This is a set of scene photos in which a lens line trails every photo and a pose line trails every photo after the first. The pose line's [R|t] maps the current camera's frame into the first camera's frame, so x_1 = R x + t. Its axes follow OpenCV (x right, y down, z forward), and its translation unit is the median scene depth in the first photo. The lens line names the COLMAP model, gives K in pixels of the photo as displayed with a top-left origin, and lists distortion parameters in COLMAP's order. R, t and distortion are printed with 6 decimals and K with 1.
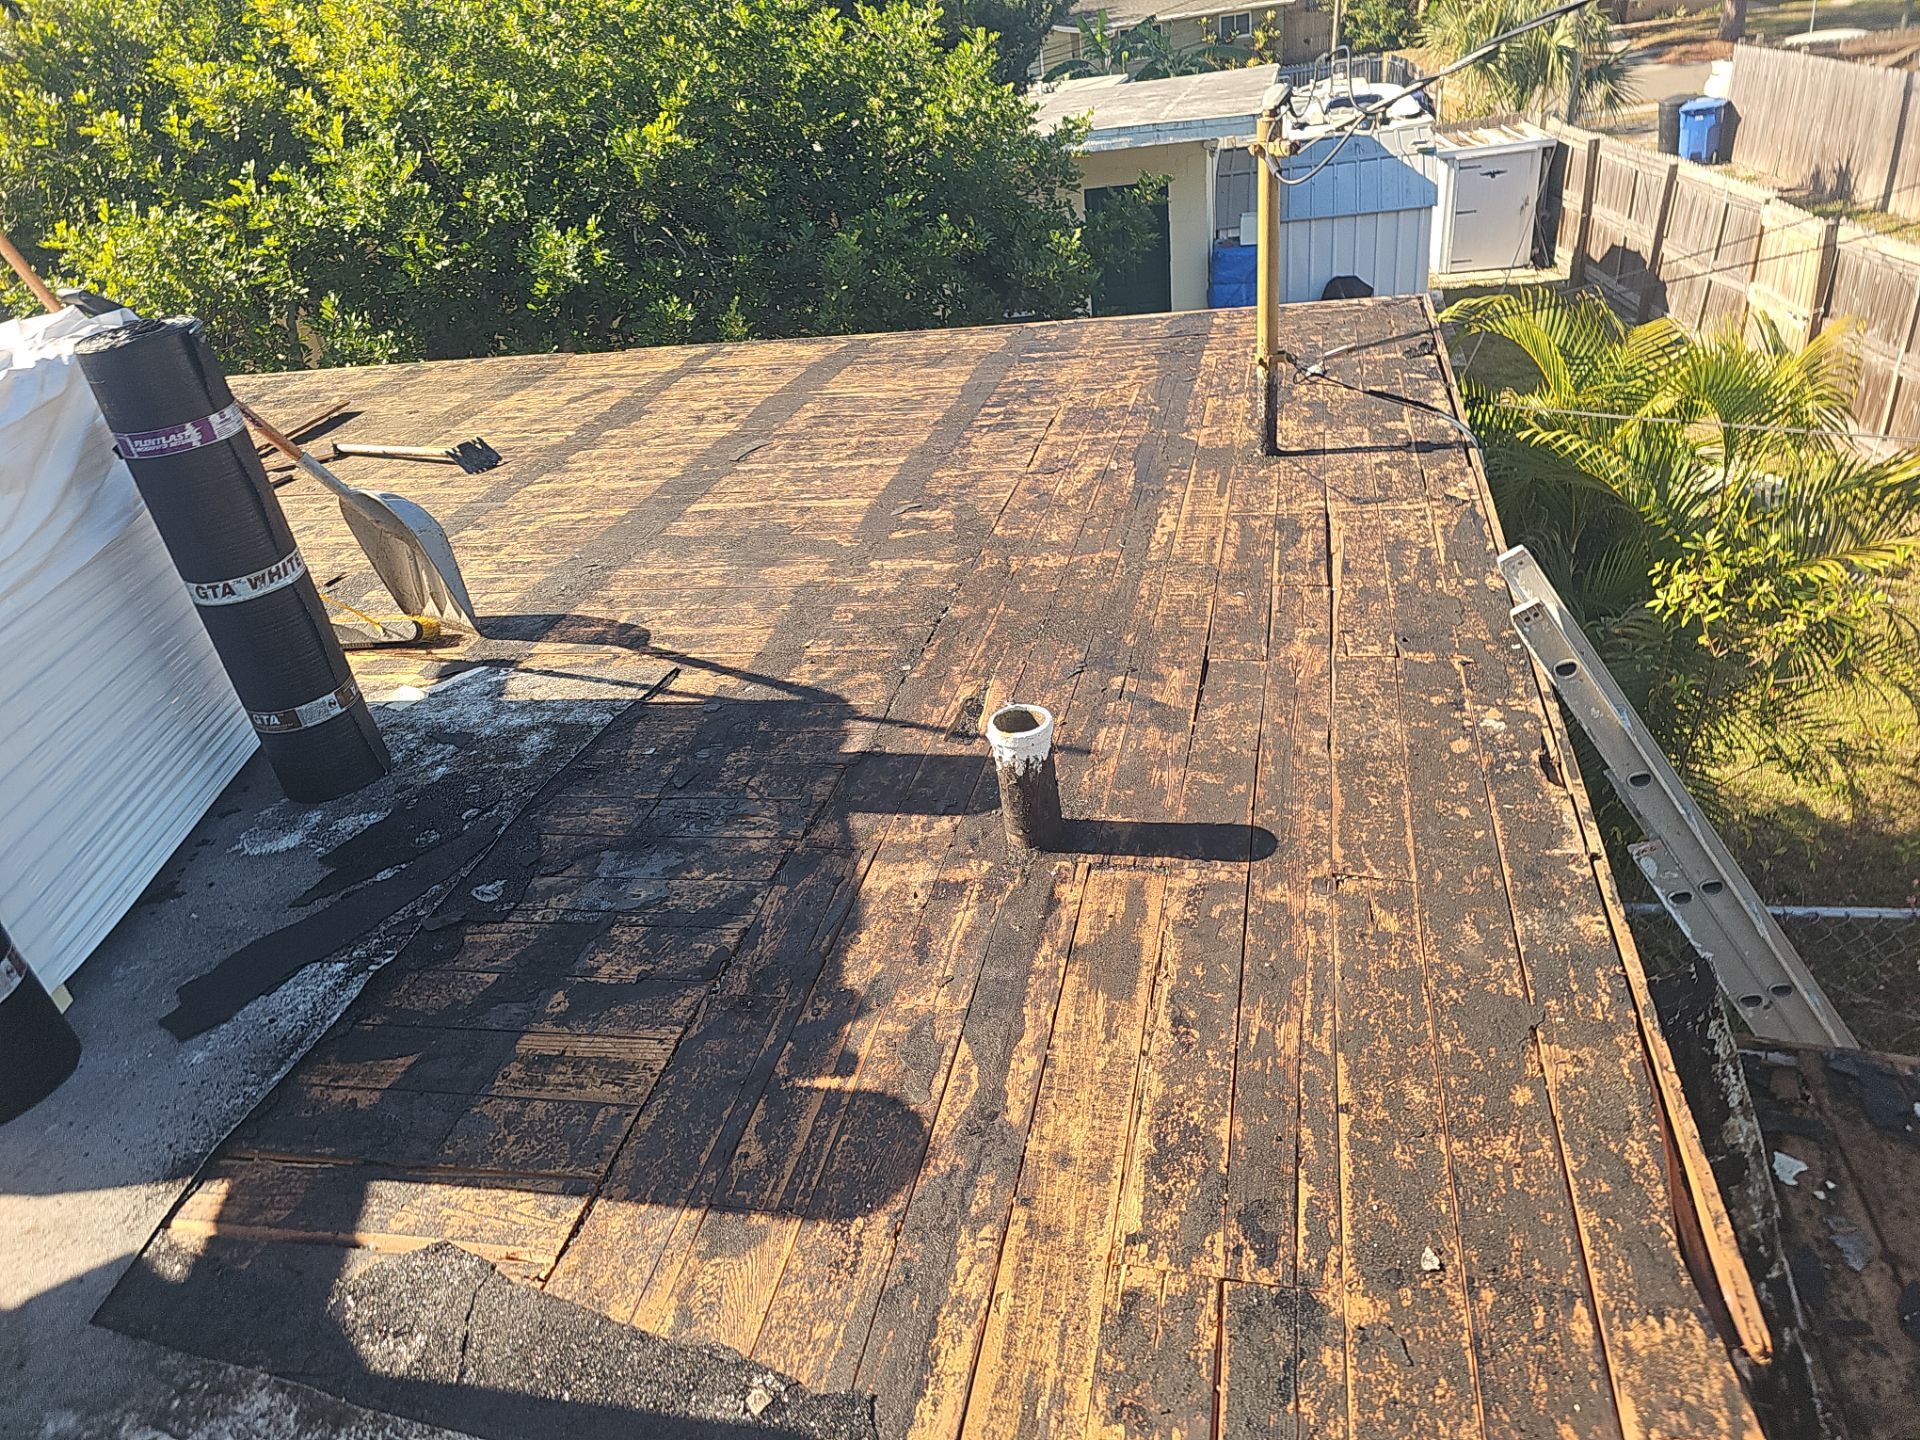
lens RADIAL K [[1364.0, 0, 960.0], [0, 1364.0, 720.0], [0, 0, 1]] dist [0.118874, -0.056514]
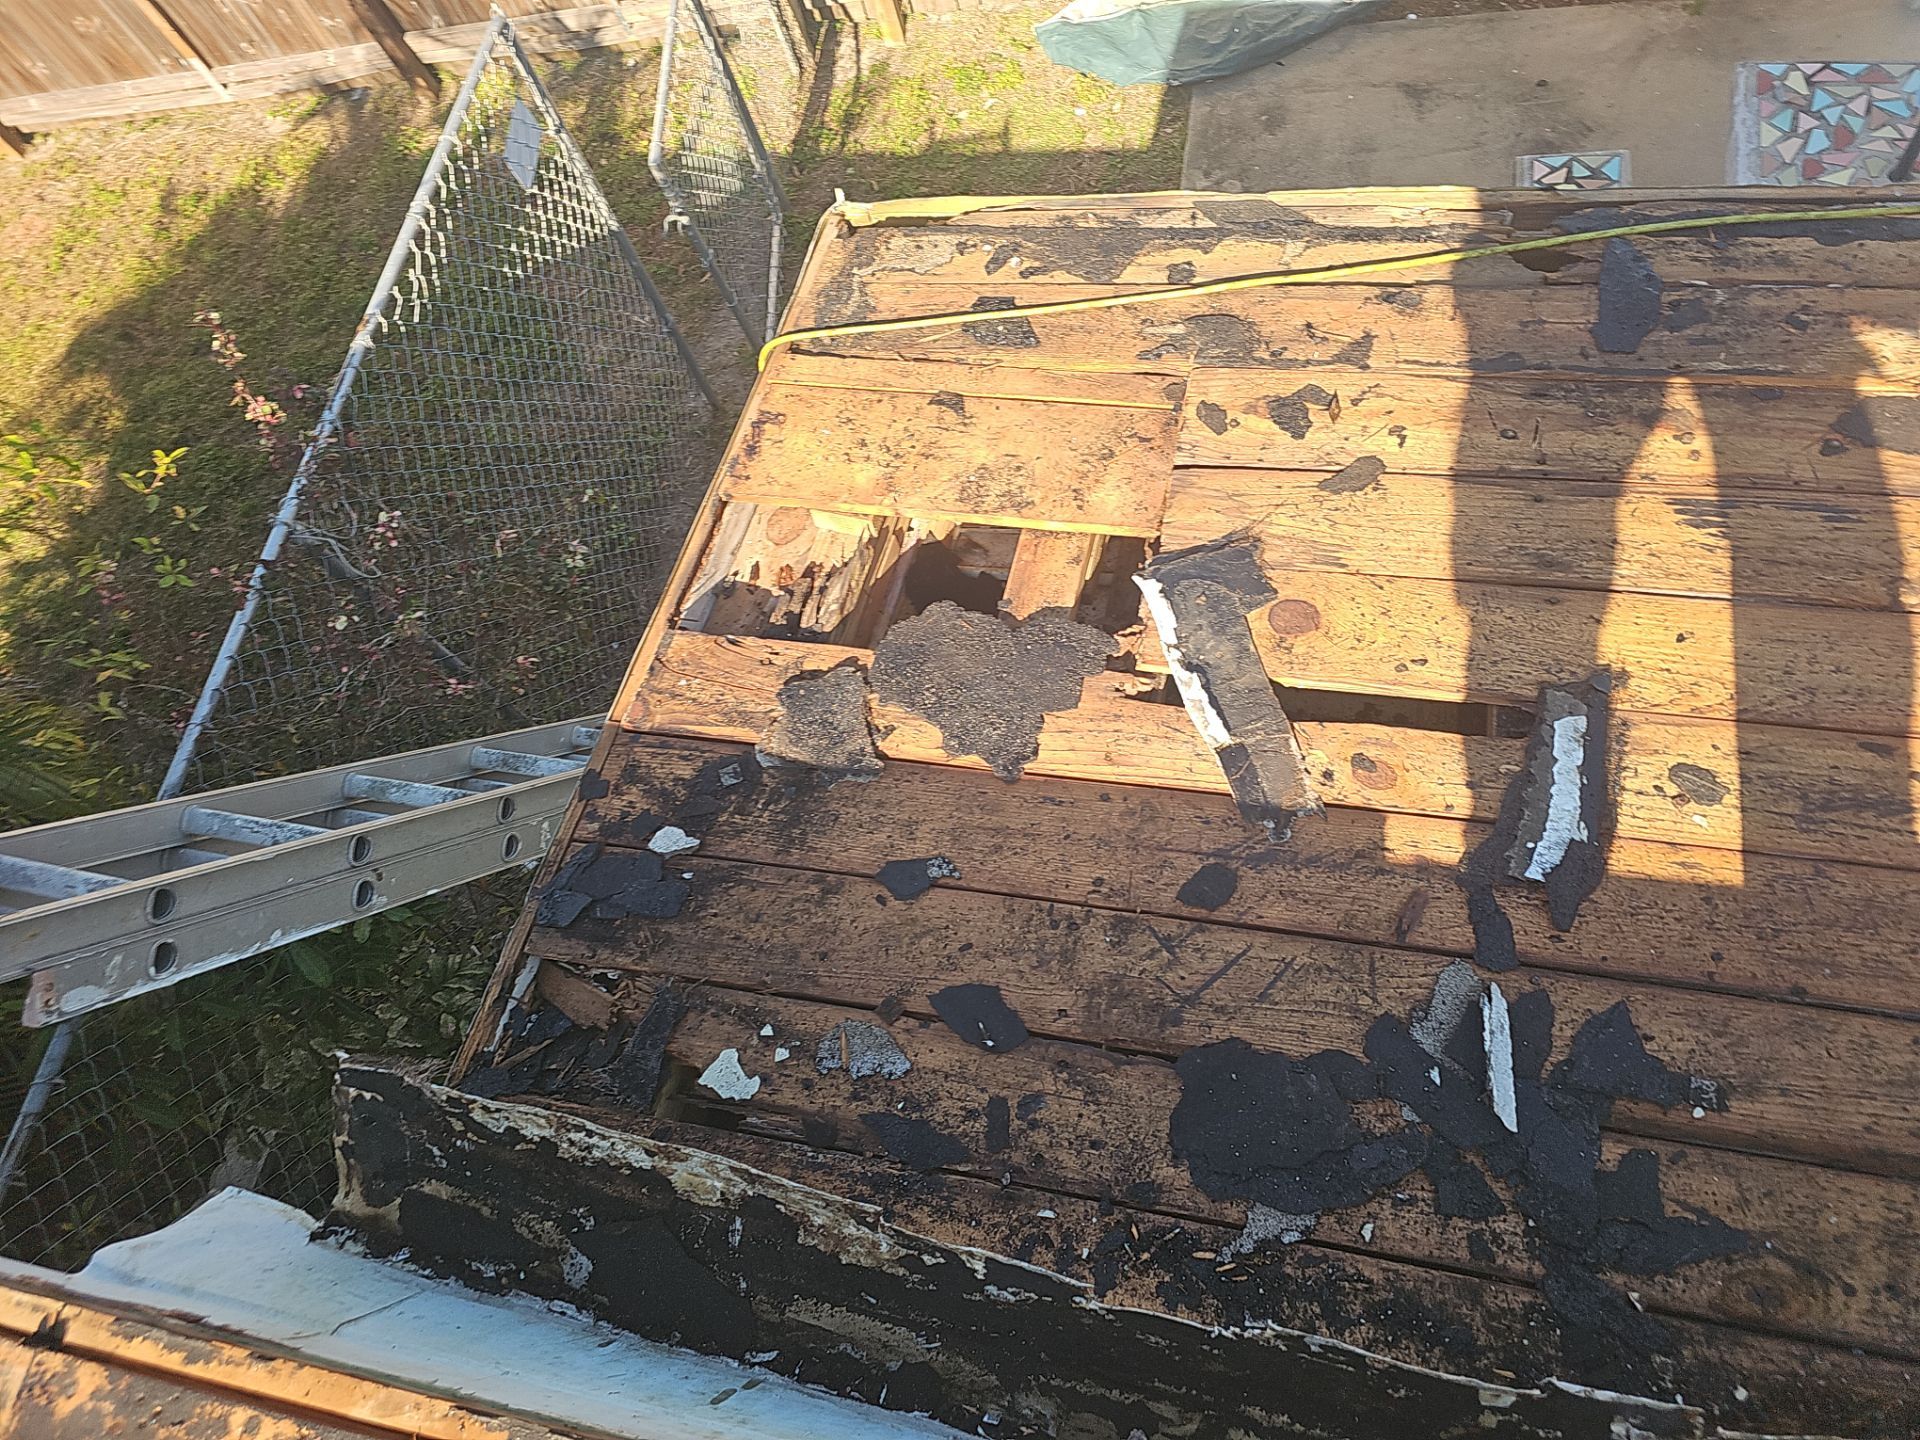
lens RADIAL K [[1364.0, 0, 960.0], [0, 1364.0, 720.0], [0, 0, 1]] dist [0.118874, -0.056514]
pose [[0.038726, -0.857649, 0.512776, 0.417319], [0.693564, 0.392491, 0.604085, -0.042286], [-0.719353, 0.332250, 0.610034, 0.513389]]
